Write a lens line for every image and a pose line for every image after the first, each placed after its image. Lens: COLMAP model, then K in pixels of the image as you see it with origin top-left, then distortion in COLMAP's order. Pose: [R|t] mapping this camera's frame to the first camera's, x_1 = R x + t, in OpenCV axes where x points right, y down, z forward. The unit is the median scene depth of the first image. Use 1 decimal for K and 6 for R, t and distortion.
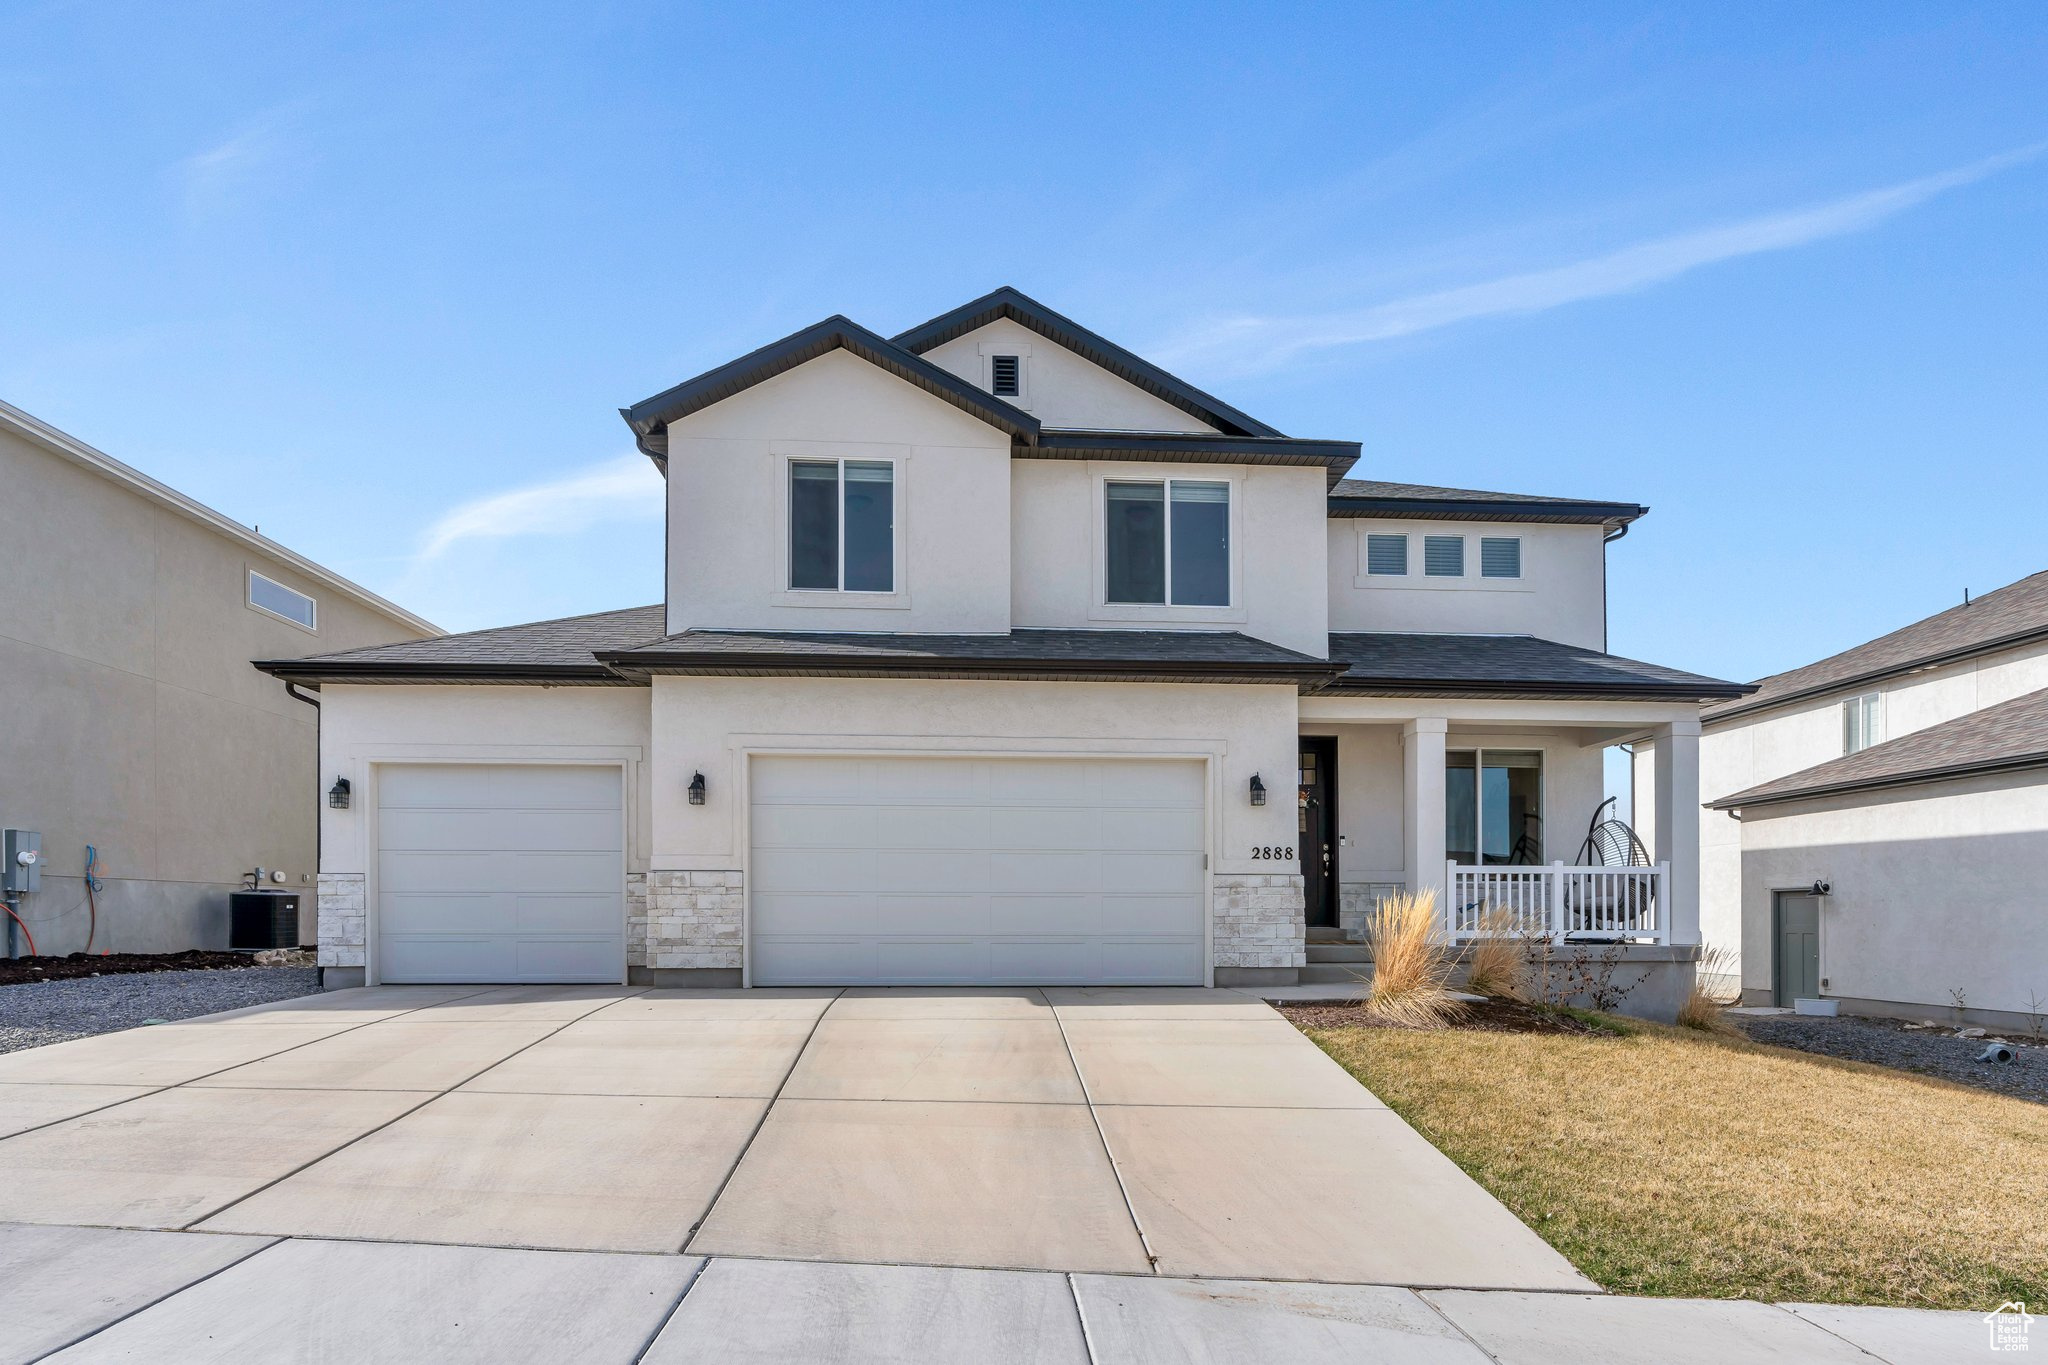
lens RADIAL K [[1006.0, 0, 1024.0], [0, 1006.0, 682.5], [0, 0, 1]] dist [0.000216, -0.000847]
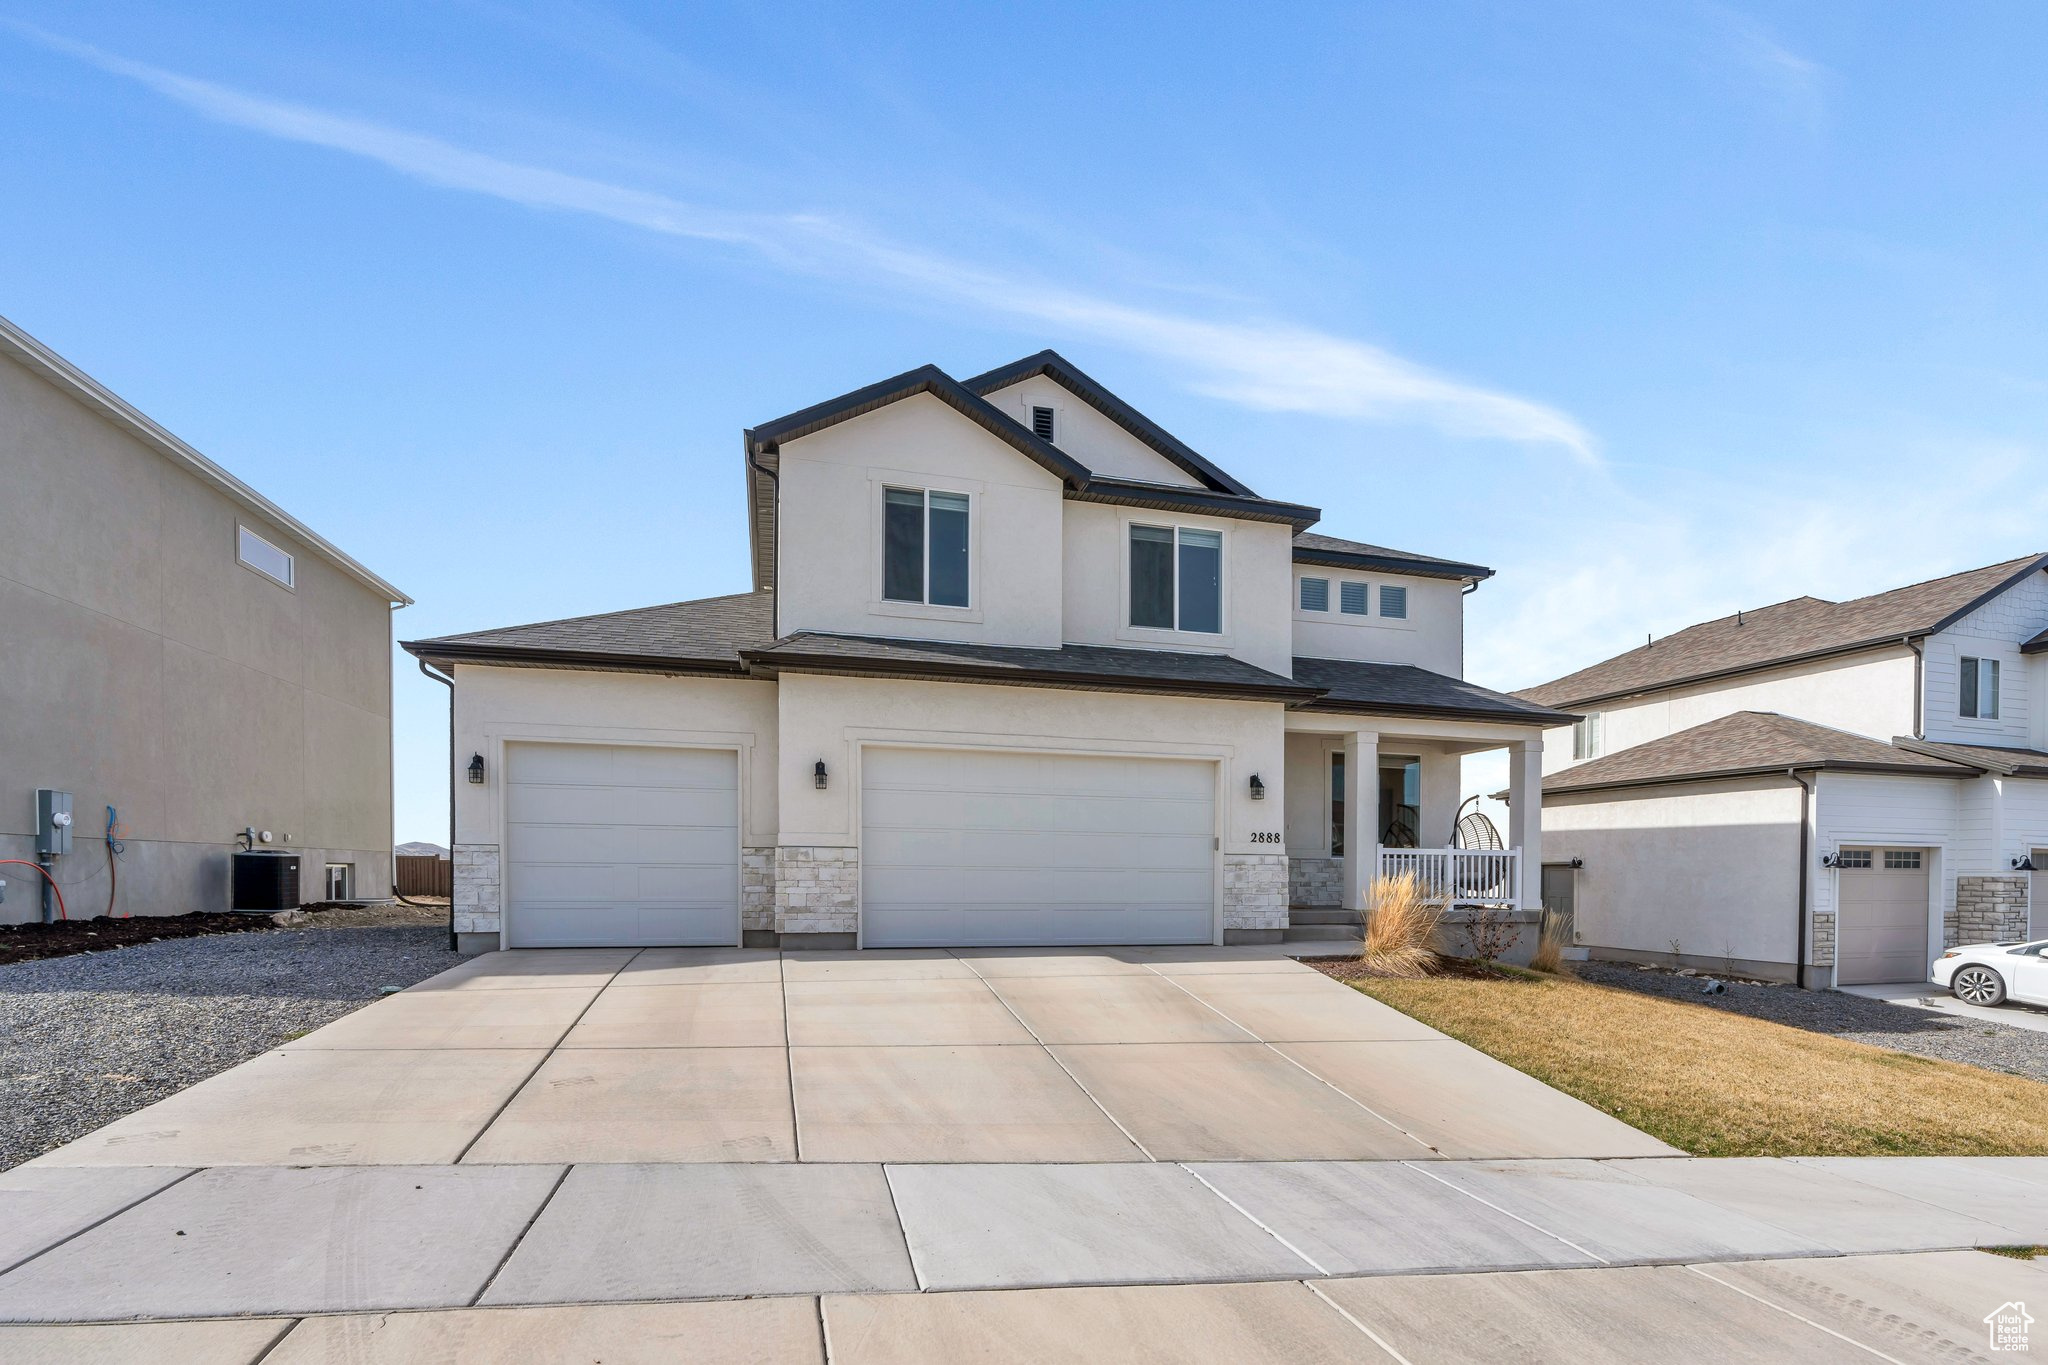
lens RADIAL K [[922.3, 0, 1020.9], [0, 922.3, 653.5], [0, 0, 1]] dist [-0.001409, 0.000289]
pose [[0.978277, 0.056261, 0.199522, -0.278186], [-0.055917, 0.998408, -0.007364, -0.031874], [-0.199619, -0.003953, 0.979866, -0.059632]]
